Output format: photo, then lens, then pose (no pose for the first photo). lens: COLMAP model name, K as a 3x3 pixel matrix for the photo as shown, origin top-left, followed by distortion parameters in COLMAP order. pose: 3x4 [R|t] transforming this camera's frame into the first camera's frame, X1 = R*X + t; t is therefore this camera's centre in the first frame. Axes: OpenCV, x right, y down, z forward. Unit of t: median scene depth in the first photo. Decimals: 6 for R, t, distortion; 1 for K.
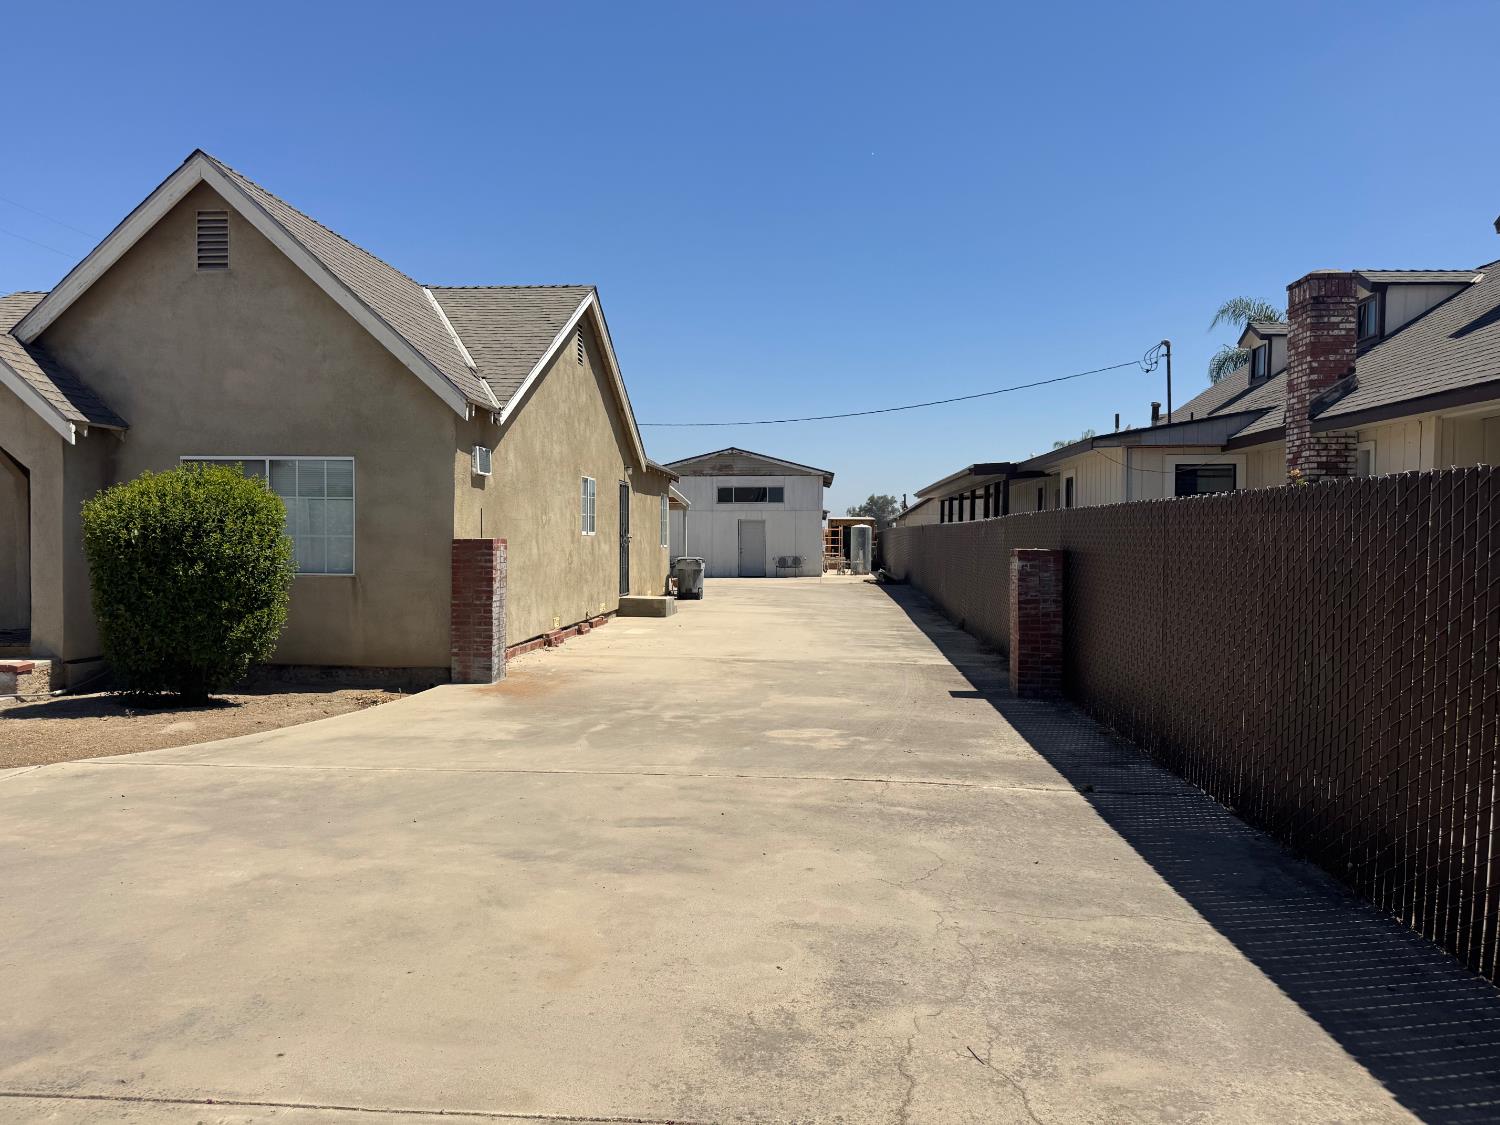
lens RADIAL K [[1051.8, 0, 758.3], [0, 1051.8, 566.7], [0, 0, 1]] dist [0.104553, -0.147532]
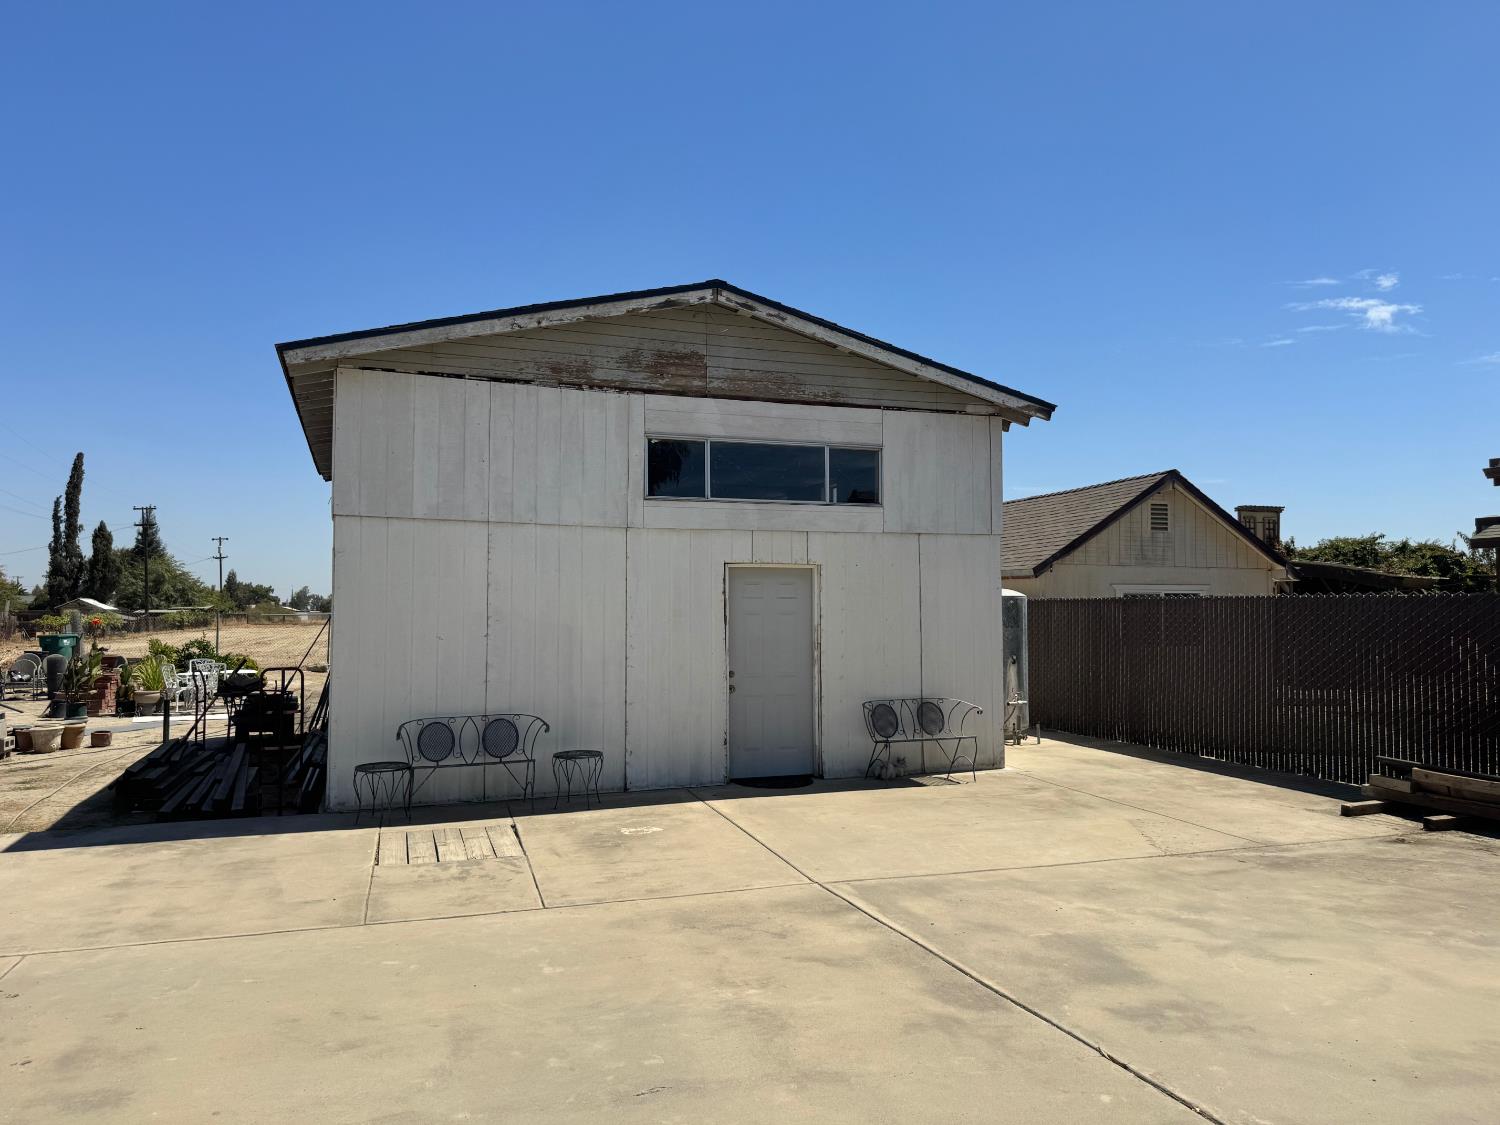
lens RADIAL K [[1051.8, 0, 758.3], [0, 1051.8, 566.7], [0, 0, 1]] dist [0.104553, -0.147532]
pose [[0.911164, 0.013608, 0.411819, -0.119756], [0.010736, 0.998331, -0.056742, -0.029076], [-0.411904, 0.056123, 0.909497, 0.759938]]
